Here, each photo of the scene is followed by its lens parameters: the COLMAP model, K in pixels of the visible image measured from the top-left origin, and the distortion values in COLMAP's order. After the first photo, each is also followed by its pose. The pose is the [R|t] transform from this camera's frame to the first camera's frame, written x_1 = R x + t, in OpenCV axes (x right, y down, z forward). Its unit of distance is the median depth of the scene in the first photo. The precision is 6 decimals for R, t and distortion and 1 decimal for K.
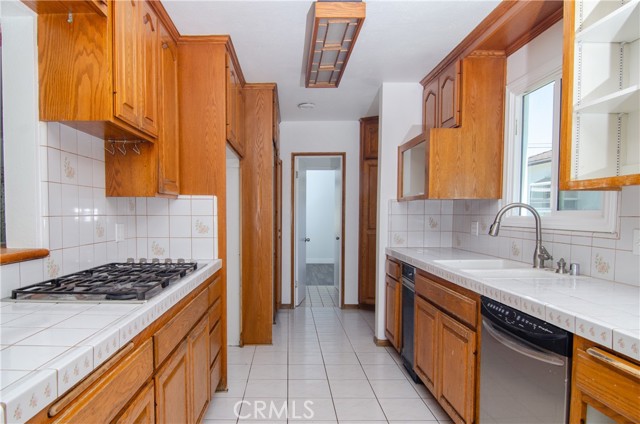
lens RADIAL K [[408.0, 0, 278.4], [0, 408.0, 226.3], [0, 0, 1]] dist [0.000305, -0.000337]
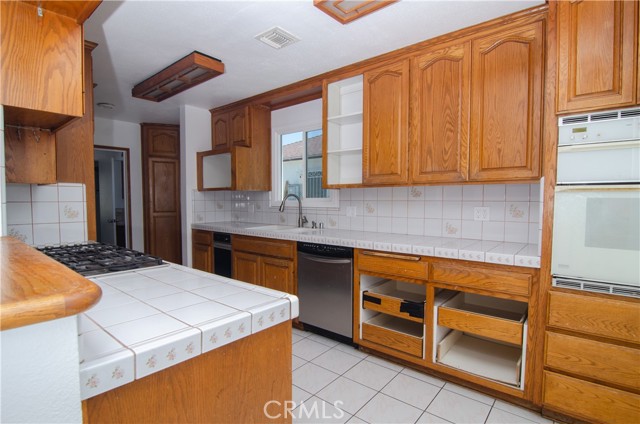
lens RADIAL K [[310.2, 0, 321.4], [0, 310.2, 214.0], [0, 0, 1]] dist [-0.018116, -0.004858]
pose [[0.638184, -0.035927, 0.769045, -0.450179], [0.023540, 0.999354, 0.027151, 0.000215], [-0.769524, 0.000776, 0.638617, -0.028851]]
